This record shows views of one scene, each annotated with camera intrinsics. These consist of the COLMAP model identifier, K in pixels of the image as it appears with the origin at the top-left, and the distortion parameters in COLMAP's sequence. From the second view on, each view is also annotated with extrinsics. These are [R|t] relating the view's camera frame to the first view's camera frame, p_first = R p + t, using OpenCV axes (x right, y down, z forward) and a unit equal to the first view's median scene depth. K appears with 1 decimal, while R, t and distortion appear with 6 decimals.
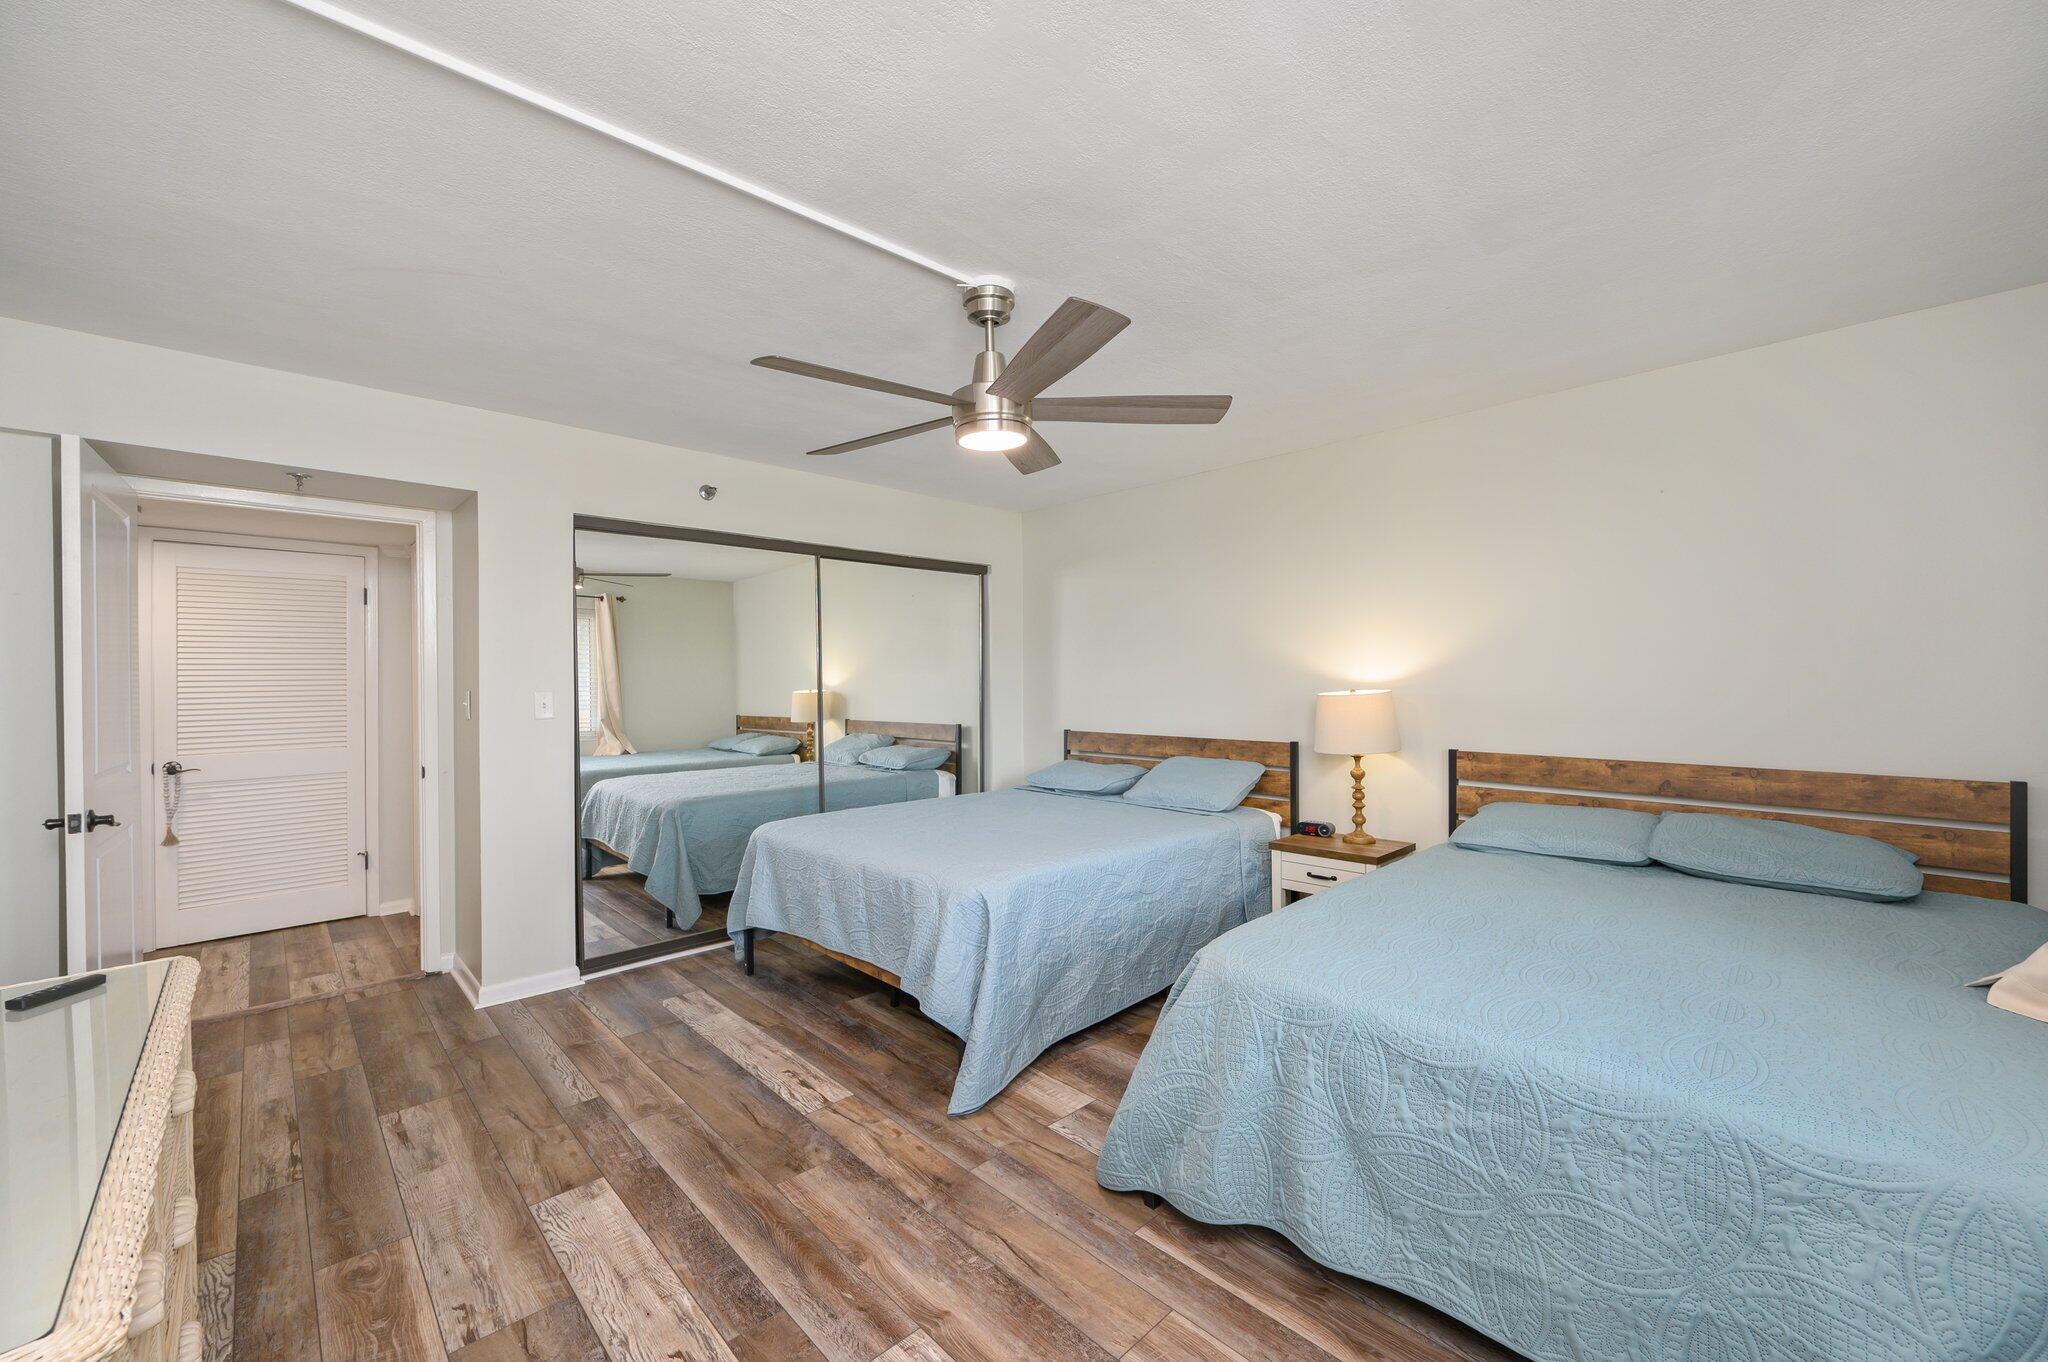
lens RADIAL K [[808.8, 0, 1031.9], [0, 808.8, 687.4], [0, 0, 1]] dist [-0.000643, -0.000338]
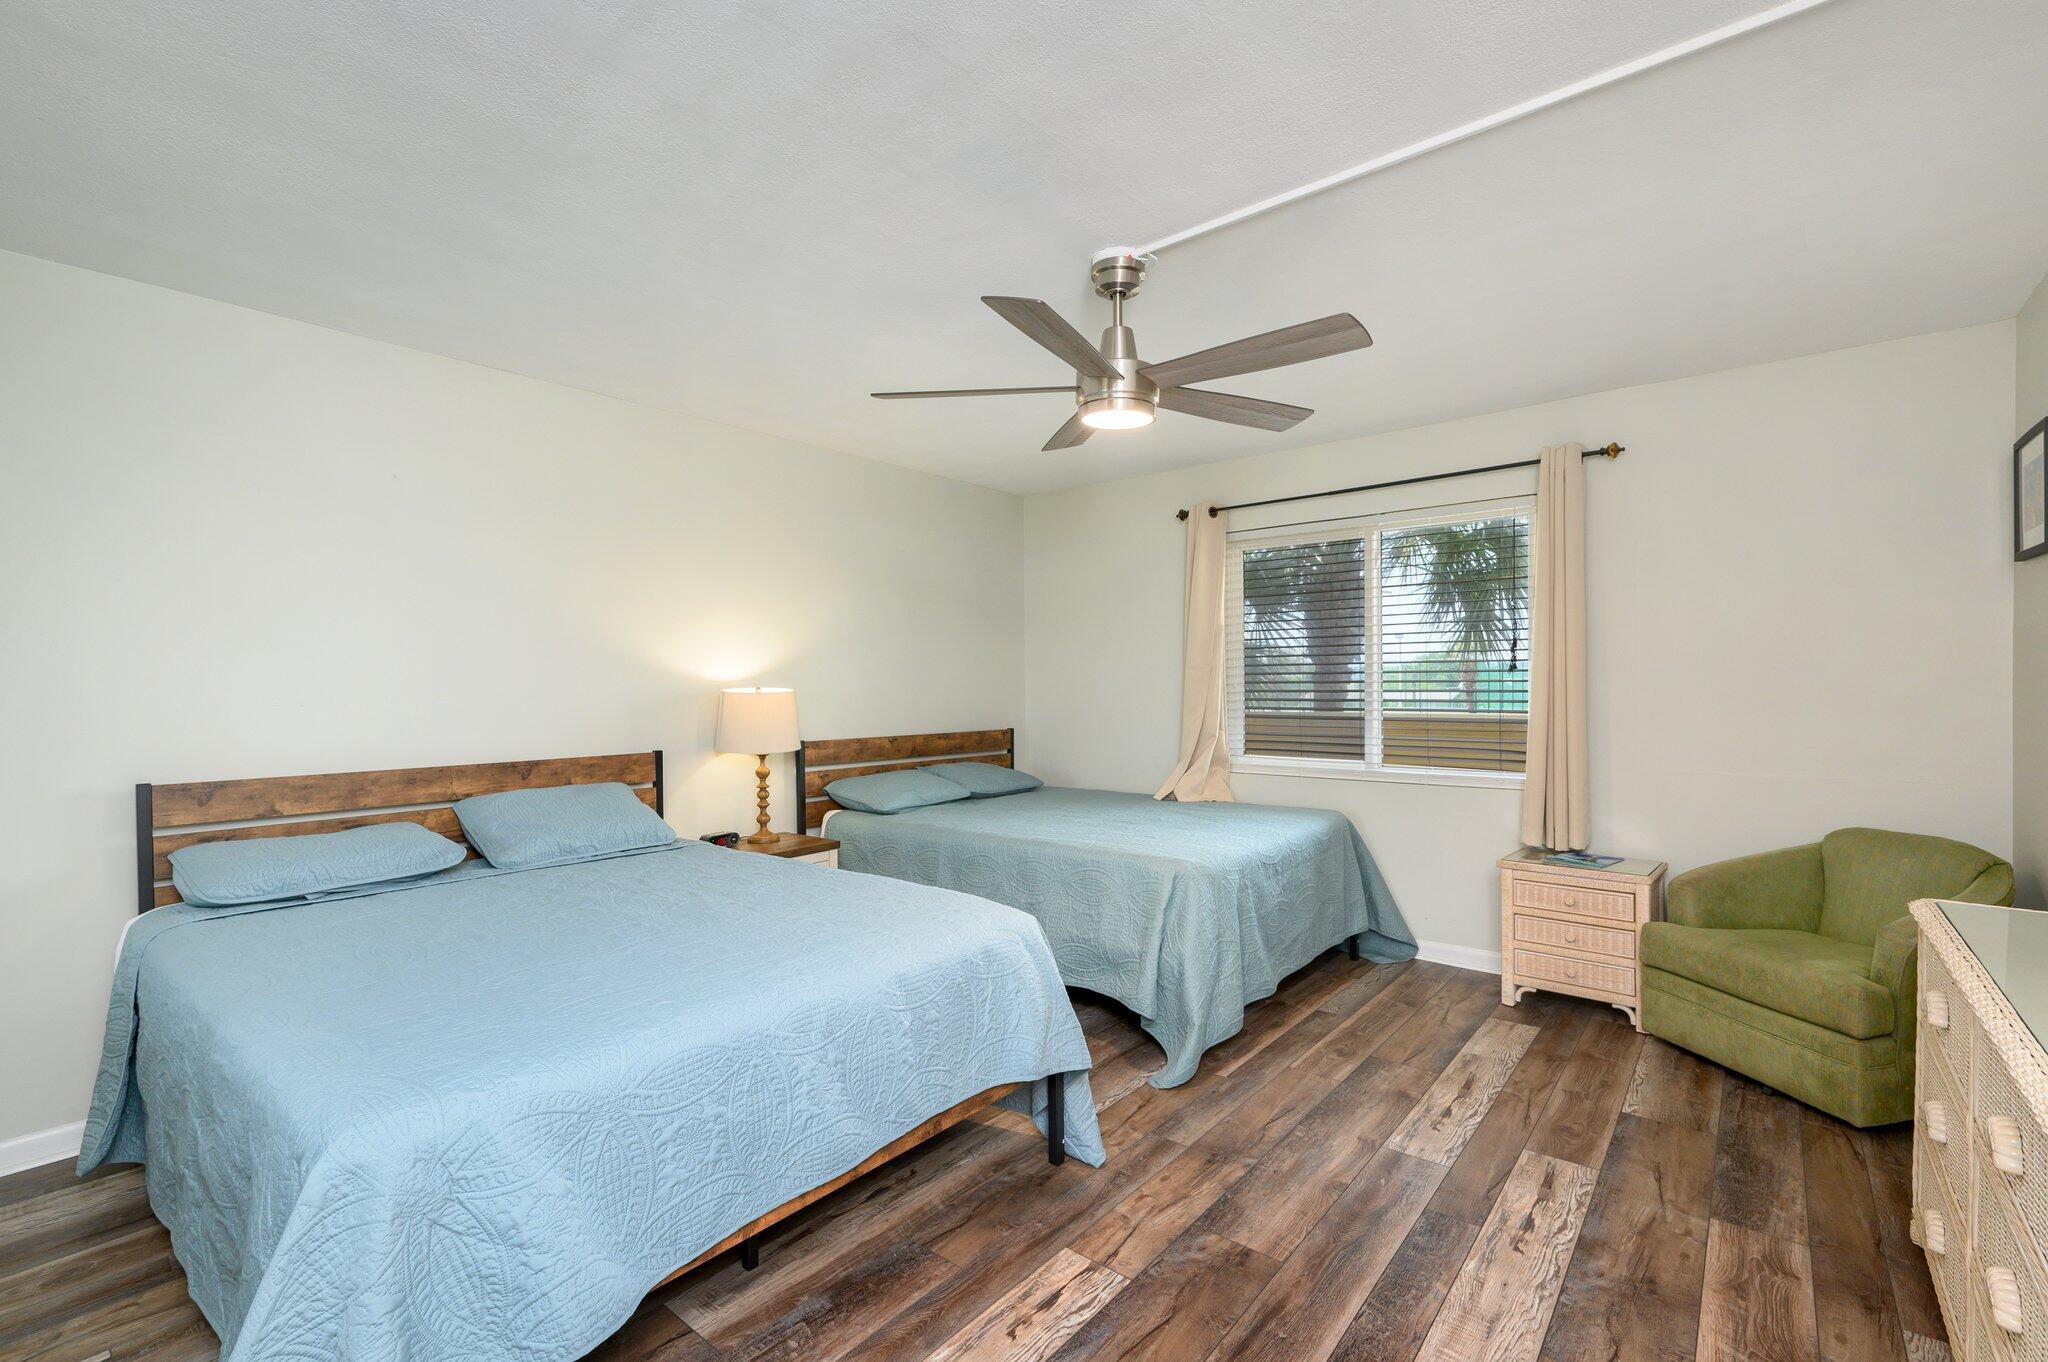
lens RADIAL K [[875.8, 0, 1024.0], [0, 875.8, 681.0], [0, 0, 1]] dist [0.002164, 0.000688]
pose [[-0.097446, 0.008044, 0.995208, -1.103140], [0.013904, 0.999881, -0.006720, 0.009403], [-0.995144, 0.013183, -0.097546, 1.232293]]
